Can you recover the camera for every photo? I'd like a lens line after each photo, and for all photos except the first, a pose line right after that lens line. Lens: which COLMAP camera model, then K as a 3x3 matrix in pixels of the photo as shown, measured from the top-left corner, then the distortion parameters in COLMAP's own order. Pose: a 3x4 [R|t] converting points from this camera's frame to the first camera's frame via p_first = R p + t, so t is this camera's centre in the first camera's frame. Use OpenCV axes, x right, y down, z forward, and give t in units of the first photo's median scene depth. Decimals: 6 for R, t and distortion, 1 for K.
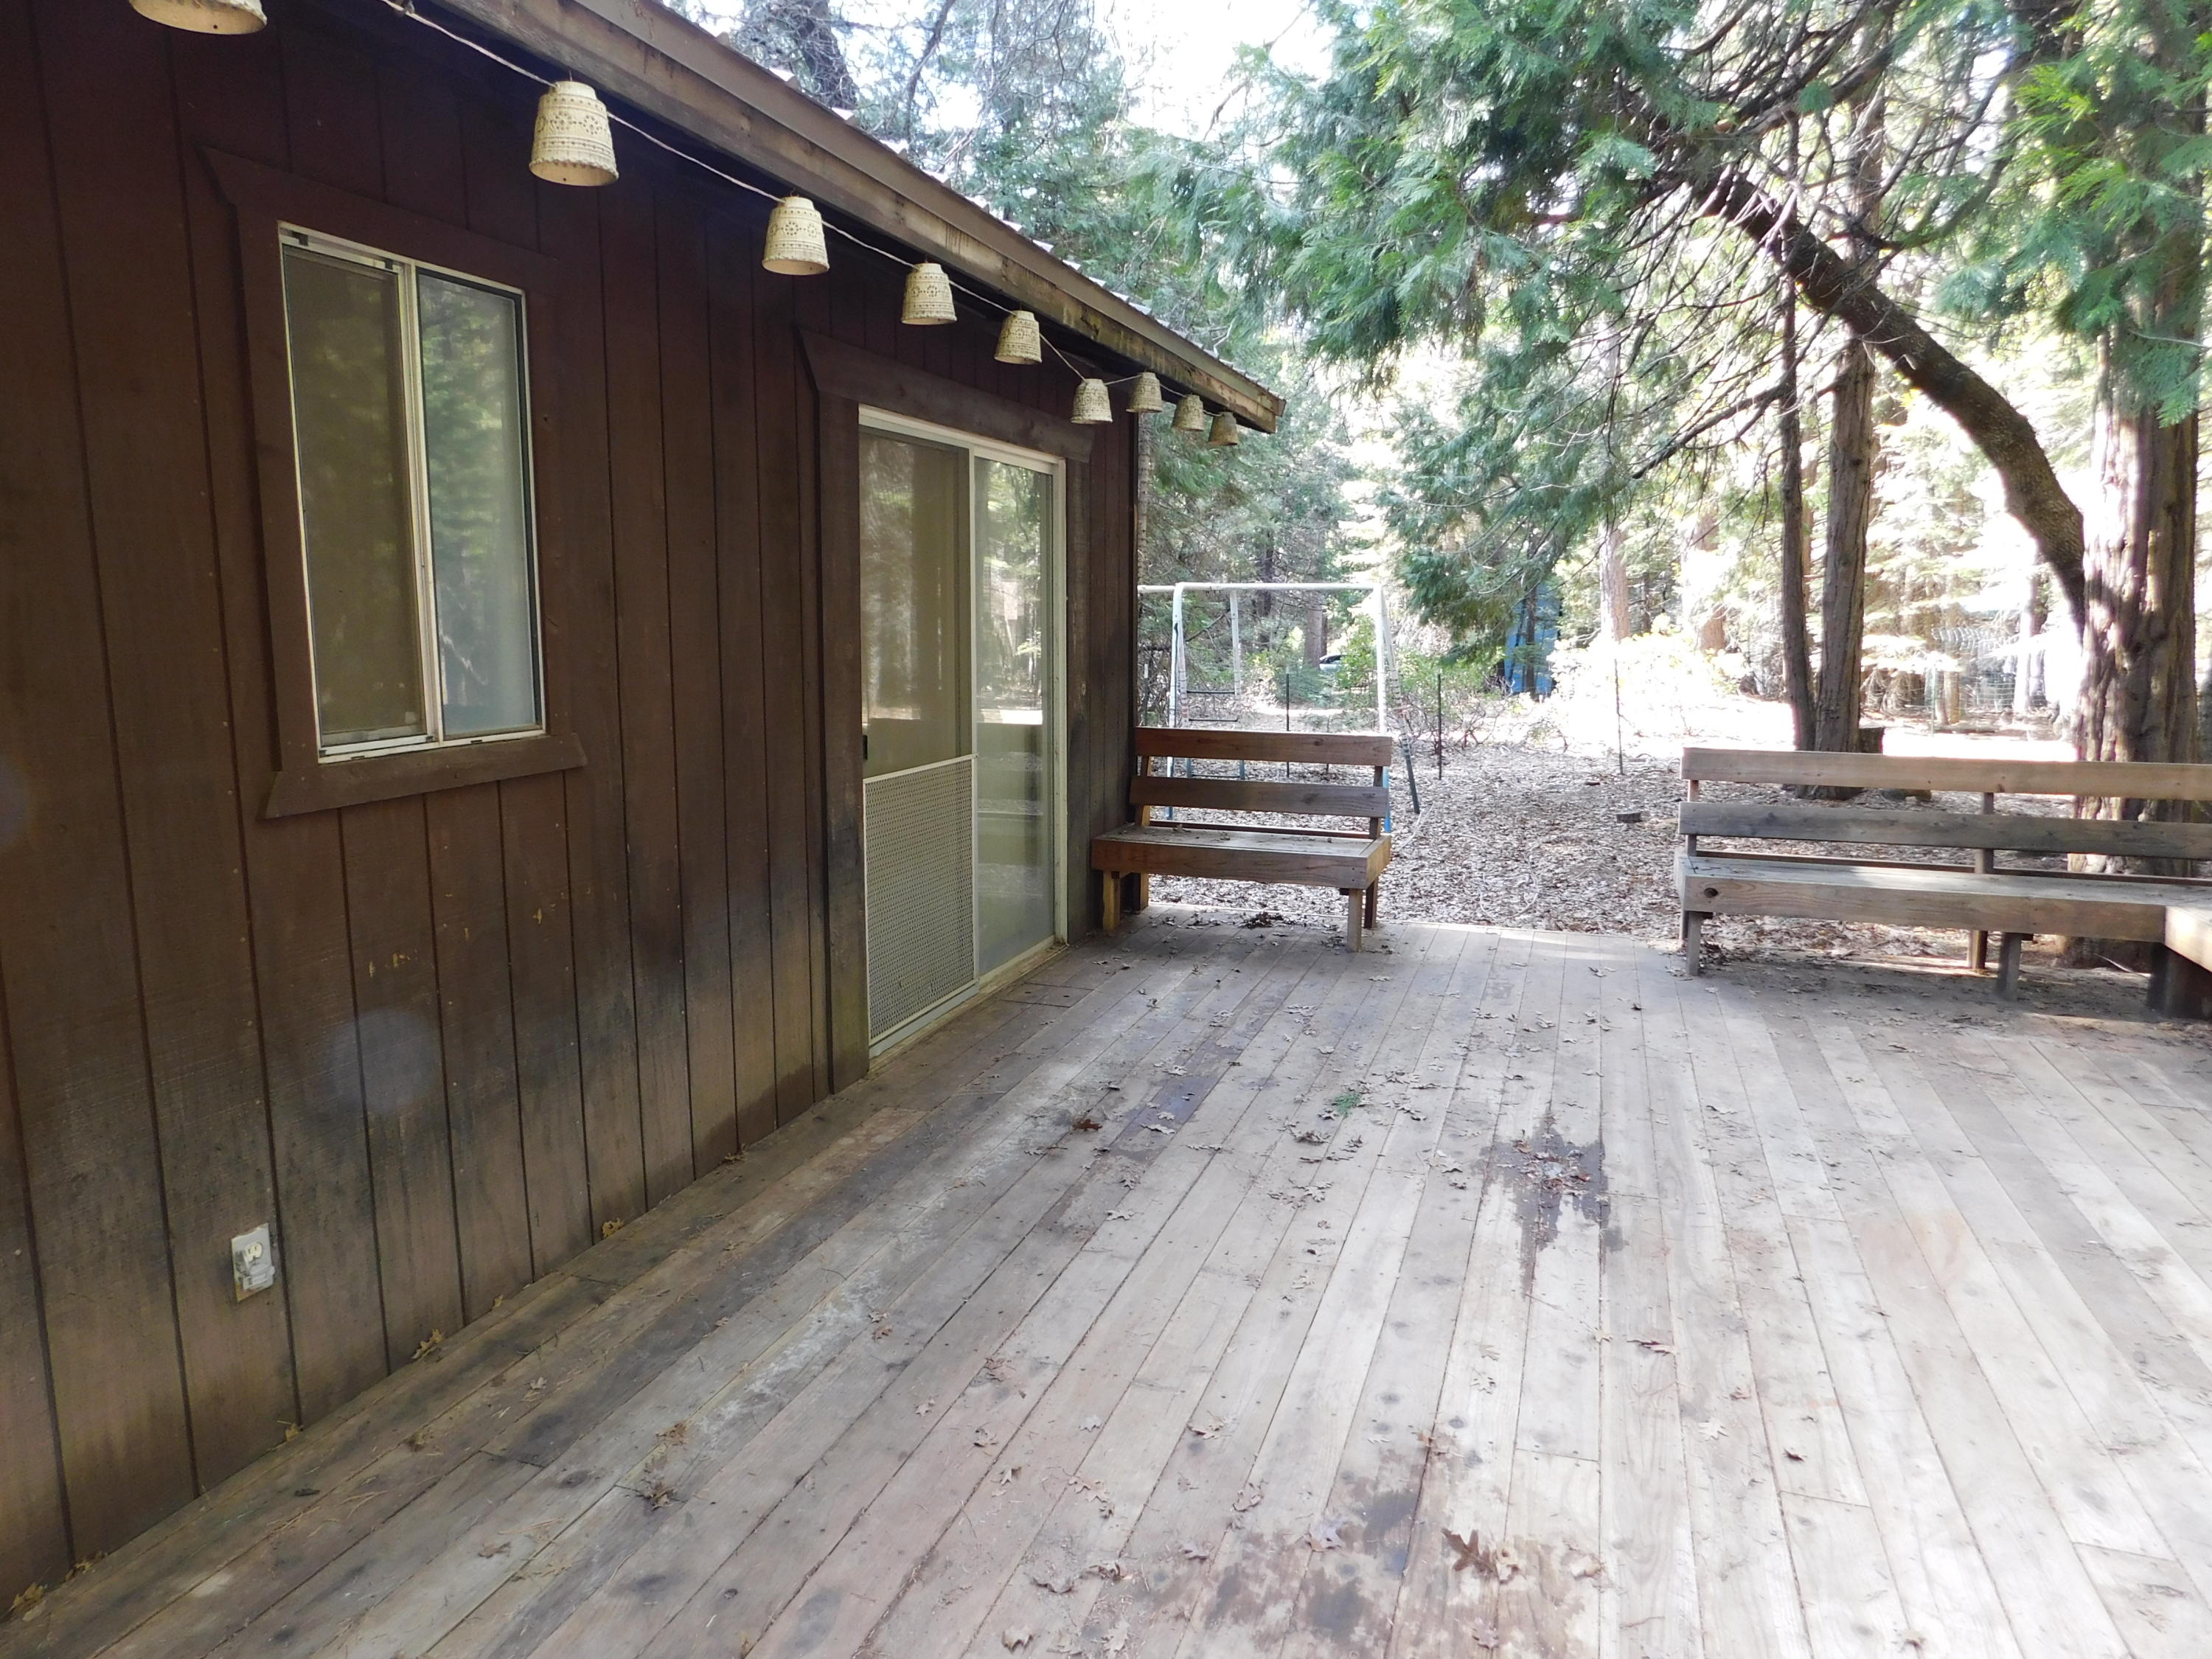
lens RADIAL K [[1445.8, 0, 1106.0], [0, 1445.8, 829.5], [0, 0, 1]] dist [-0.075615, 0.058365]
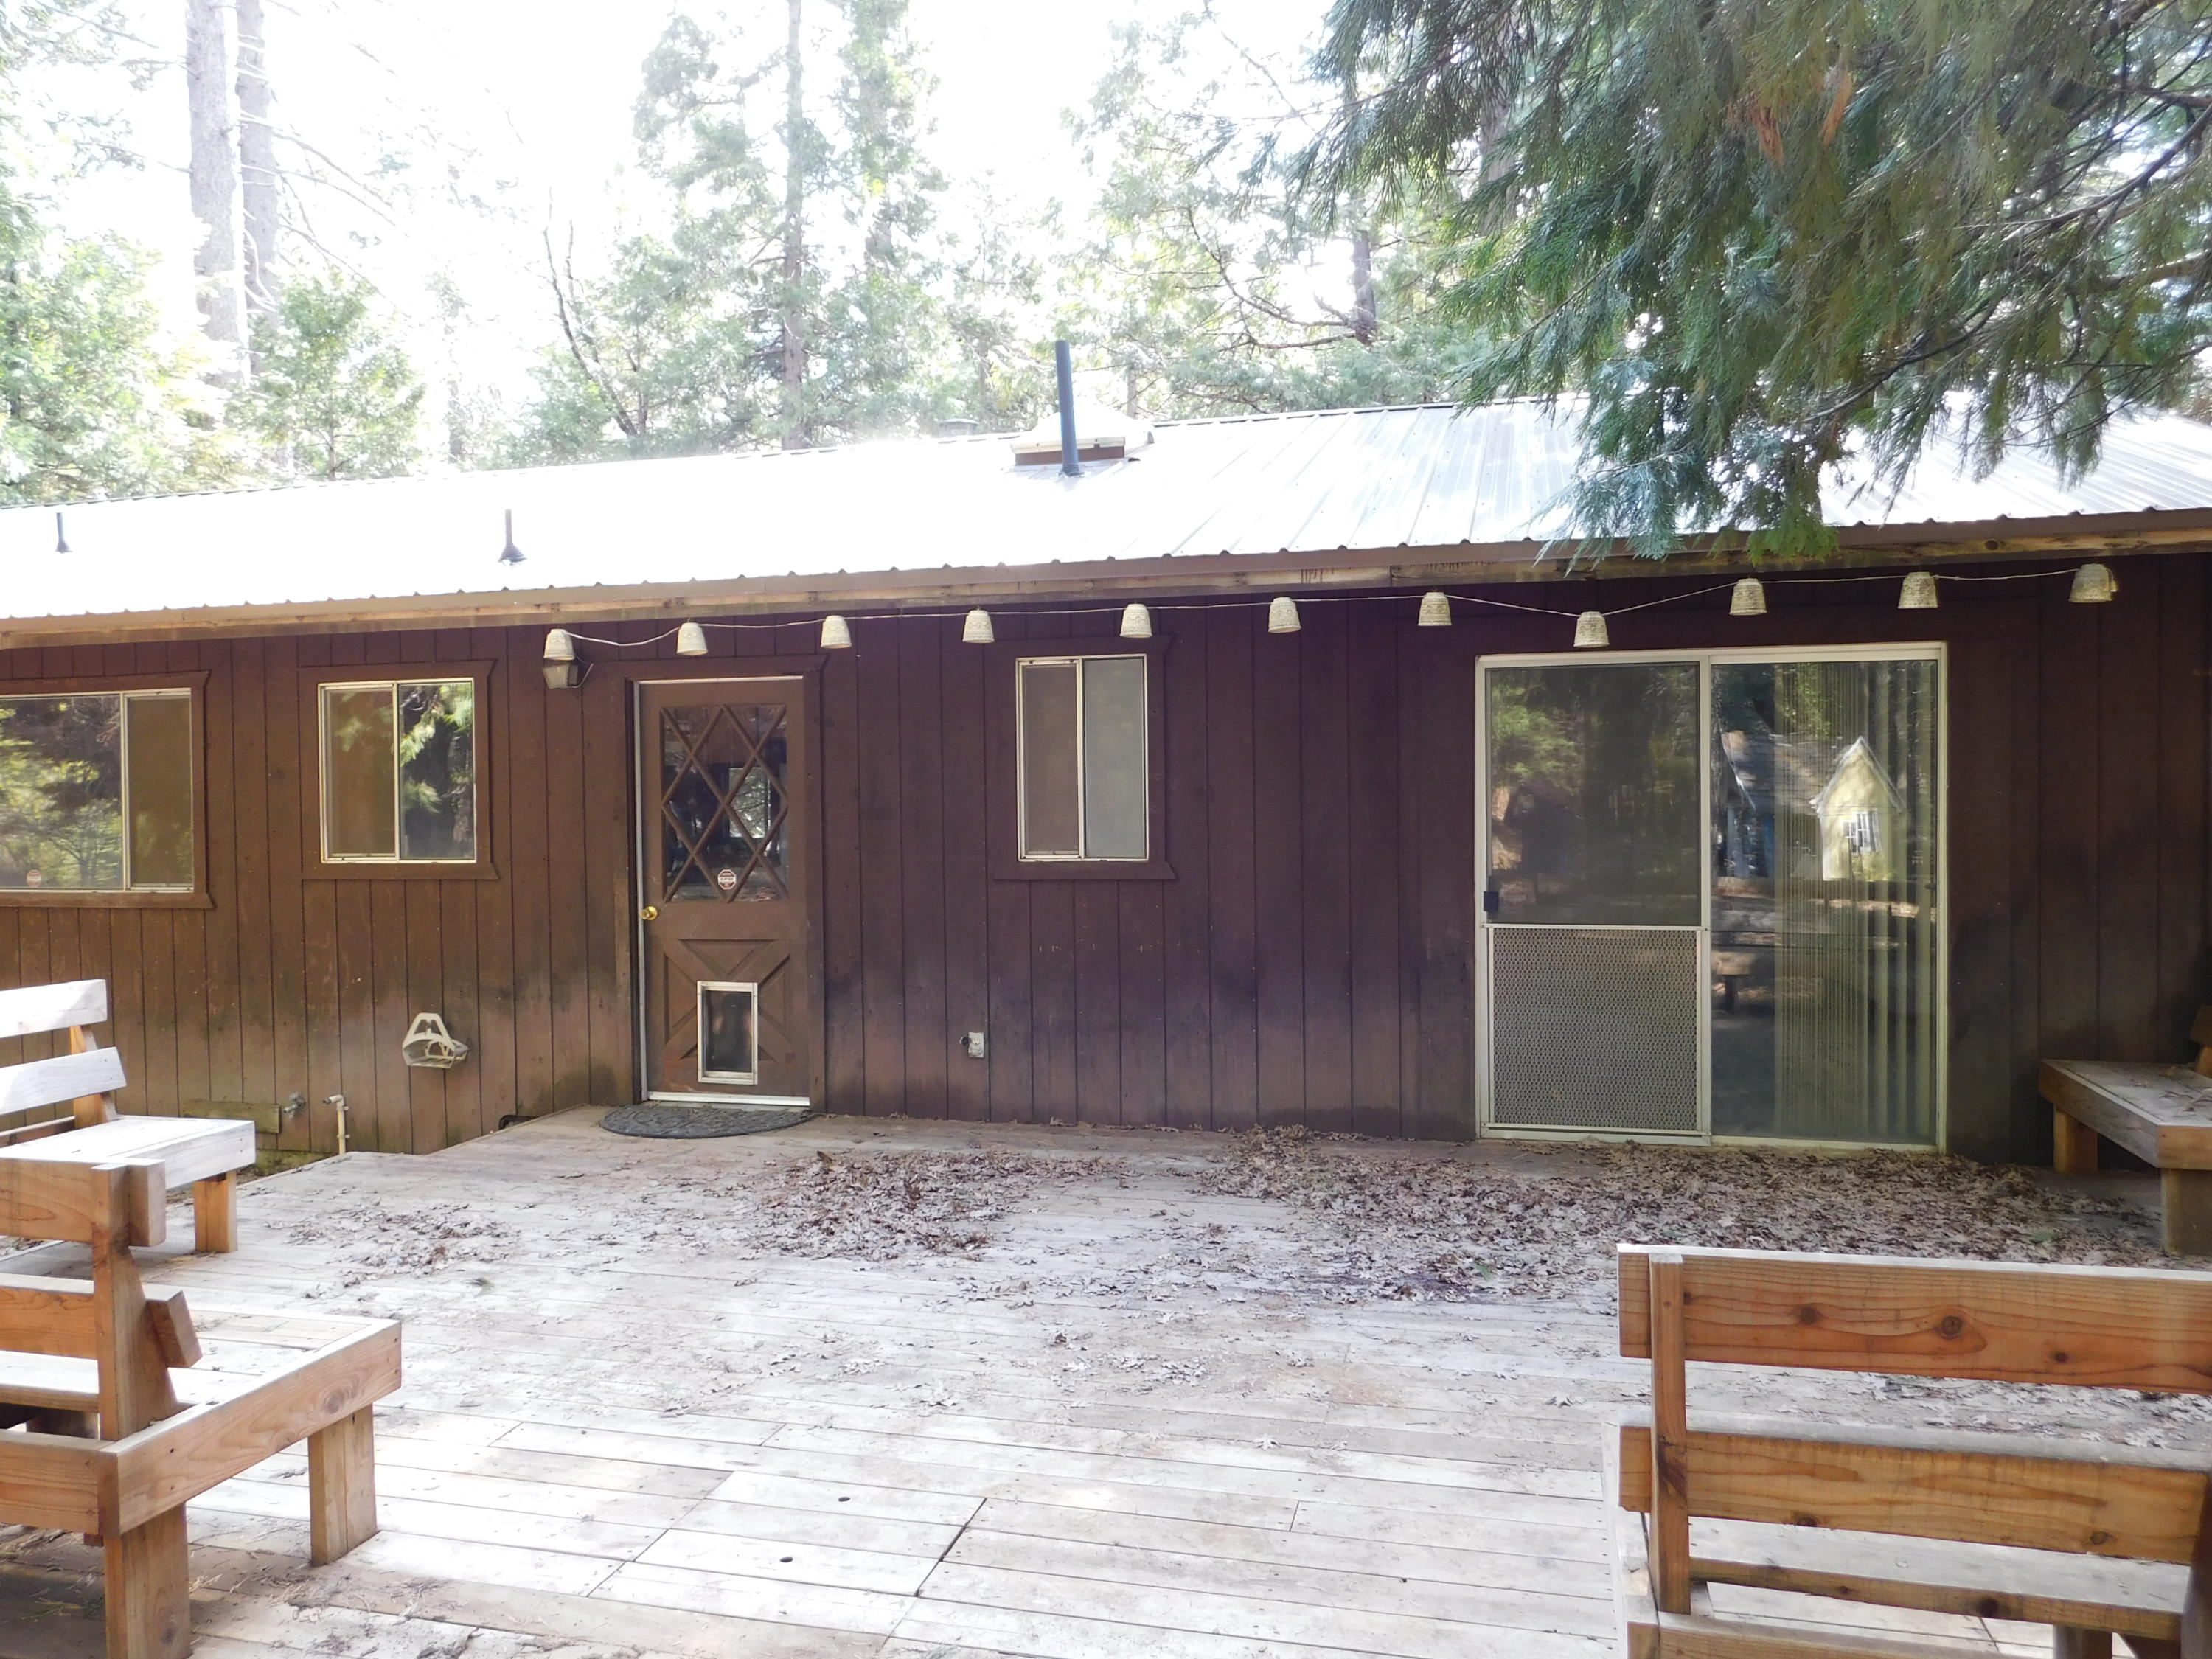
lens RADIAL K [[1608.2, 0, 1113.8], [0, 1608.2, 829.3], [0, 0, 1]] dist [-0.011318, 0.005128]
pose [[0.078104, 0.015078, -0.996831, 1.980520], [-0.143428, 0.989654, 0.003731, -0.117169], [0.986574, 0.142682, 0.079459, 0.782246]]
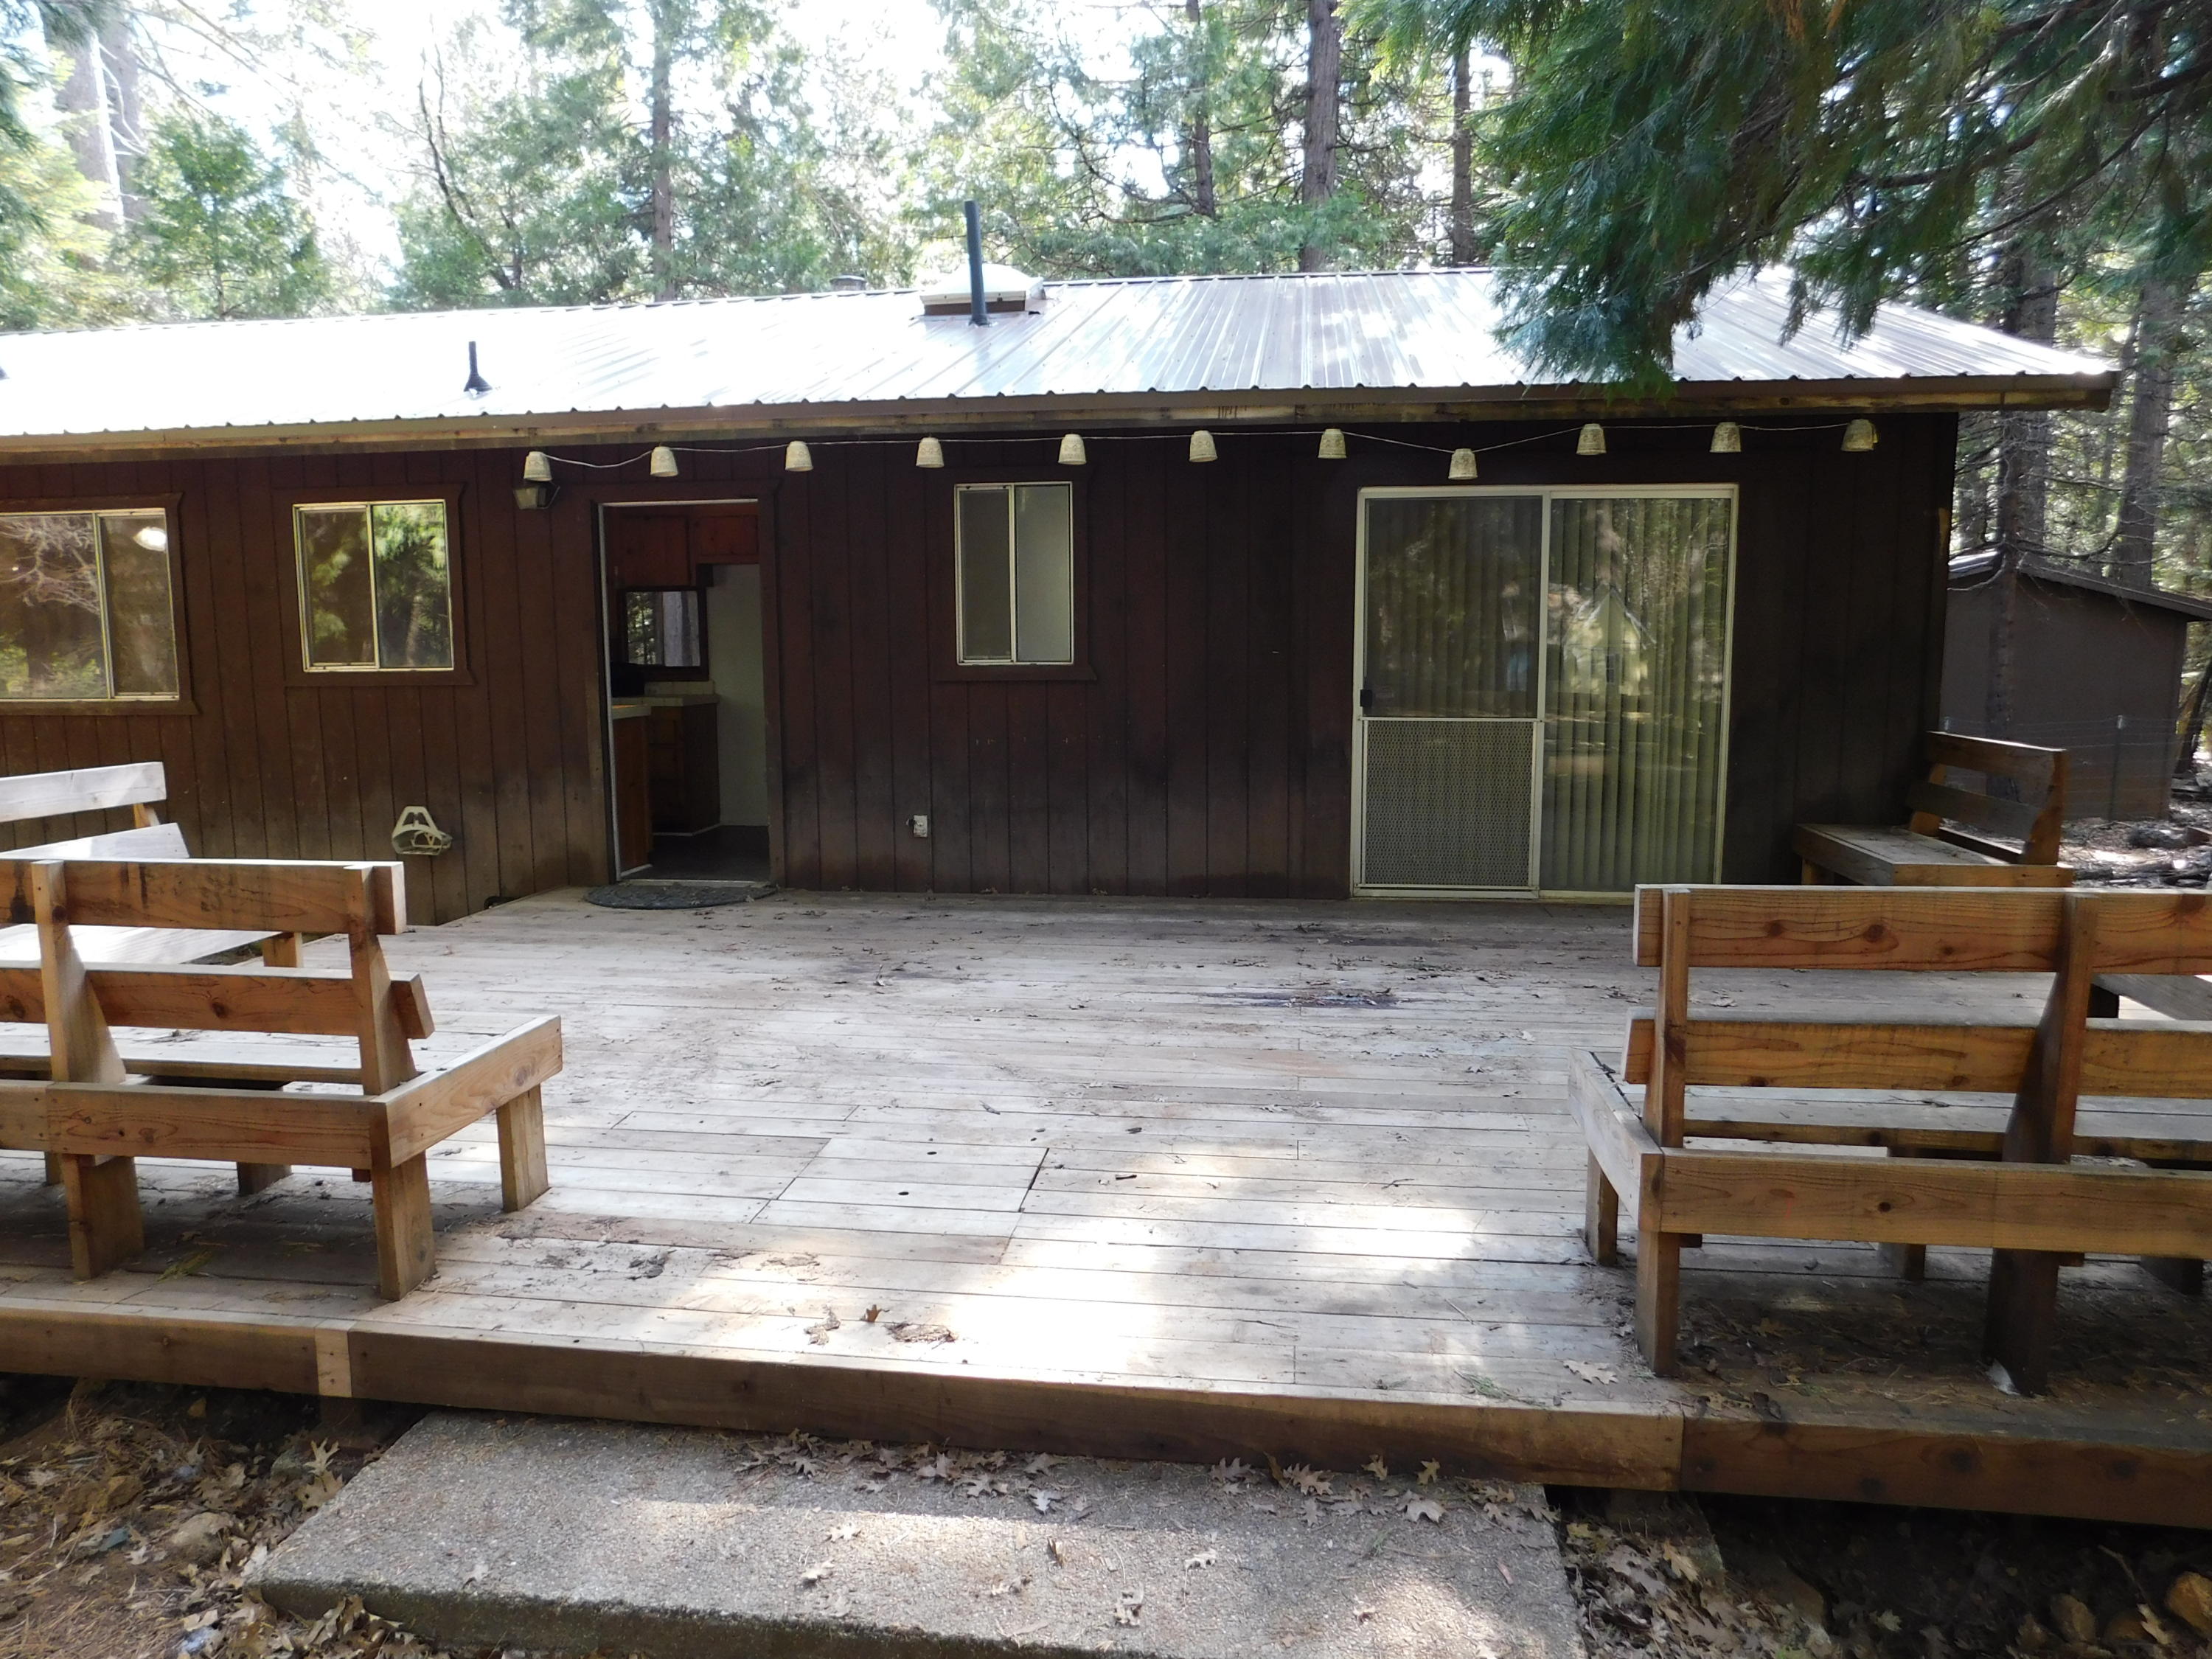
lens RADIAL K [[1445.8, 0, 1106.0], [0, 1445.8, 829.5], [0, 0, 1]] dist [-0.075615, 0.058365]
pose [[0.197084, 0.119985, -0.973017, 2.045933], [-0.145700, 0.985046, 0.091957, -0.025939], [0.969499, 0.123646, 0.211619, 0.596622]]
